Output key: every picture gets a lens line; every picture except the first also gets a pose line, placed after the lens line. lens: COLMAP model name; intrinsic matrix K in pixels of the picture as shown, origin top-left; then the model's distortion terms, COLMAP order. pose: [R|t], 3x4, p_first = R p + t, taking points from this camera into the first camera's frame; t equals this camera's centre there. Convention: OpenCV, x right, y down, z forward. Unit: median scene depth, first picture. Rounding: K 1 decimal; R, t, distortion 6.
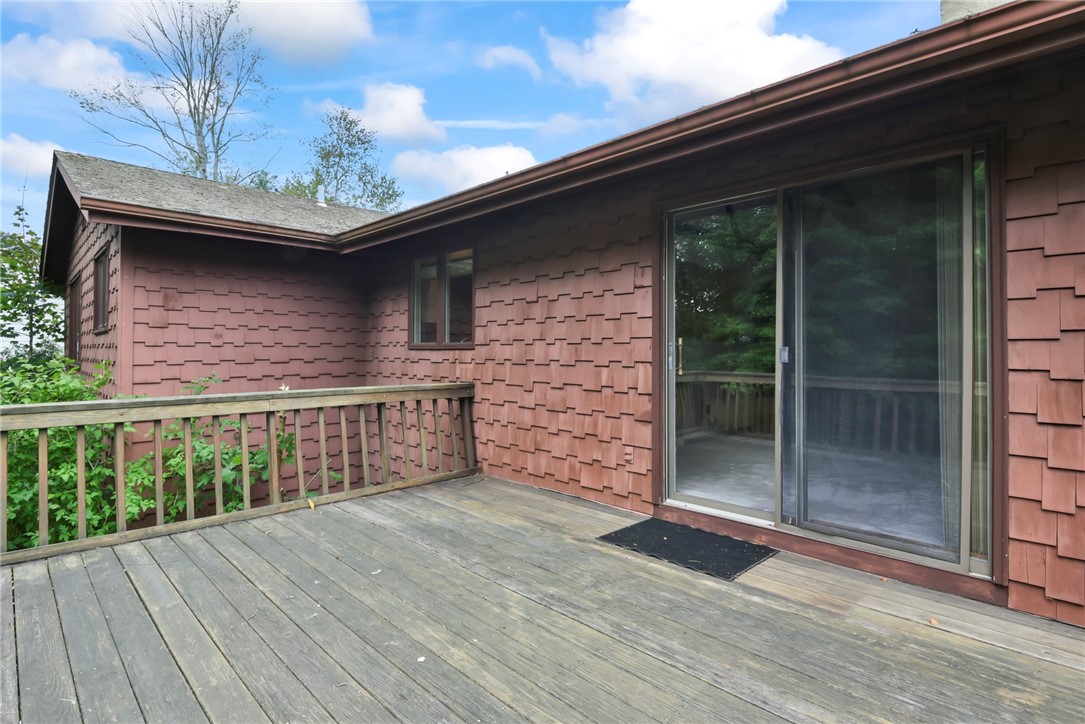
lens RADIAL K [[561.8, 0, 545.0], [0, 561.8, 355.7], [0, 0, 1]] dist [0.001983, 0.000041]
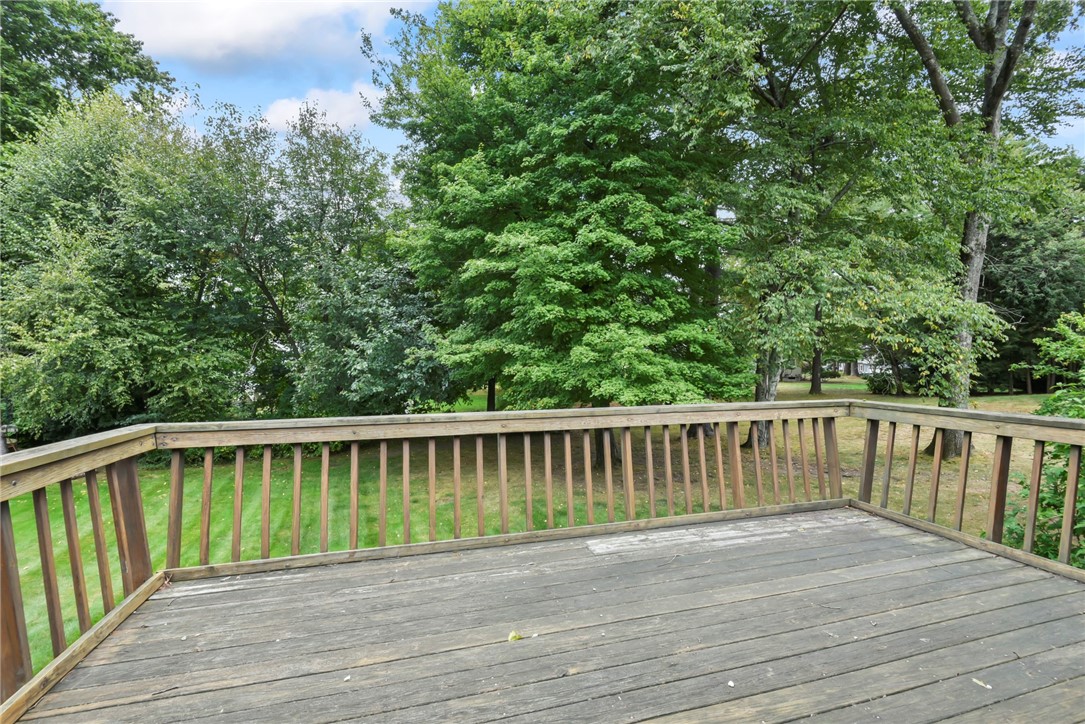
lens RADIAL K [[511.3, 0, 542.7], [0, 511.3, 359.1], [0, 0, 1]] dist [0.000052, -0.005347]
pose [[-0.482185, -0.003292, -0.876063, 0.531333], [-0.008021, 0.999968, 0.000657, -0.014583], [0.876033, 0.007343, -0.482195, 0.846352]]
